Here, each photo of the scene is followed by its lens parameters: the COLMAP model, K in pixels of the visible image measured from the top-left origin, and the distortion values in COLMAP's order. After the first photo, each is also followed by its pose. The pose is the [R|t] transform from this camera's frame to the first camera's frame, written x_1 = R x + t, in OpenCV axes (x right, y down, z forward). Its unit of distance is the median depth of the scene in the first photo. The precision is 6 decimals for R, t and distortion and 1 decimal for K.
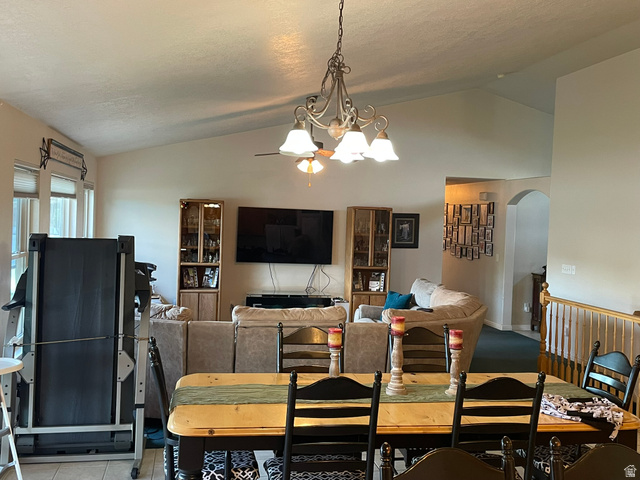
lens RADIAL K [[656.5, 0, 320.0], [0, 656.5, 236.4], [0, 0, 1]] dist [0.144066, 0.000000]
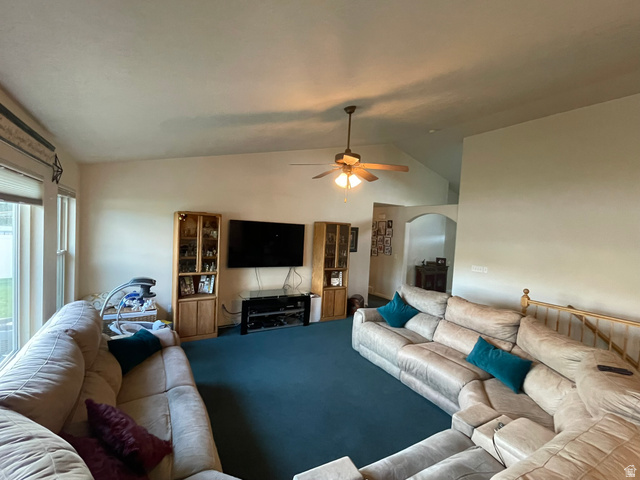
lens RADIAL K [[290.4, 0, 319.3], [0, 290.4, 243.2], [0, 0, 1]] dist [0.001140, 0.000752]
pose [[0.937139, -0.004150, 0.348933, -0.160108], [-0.008732, 0.999337, 0.035340, -0.024451], [-0.348848, -0.036165, 0.936481, 0.493007]]
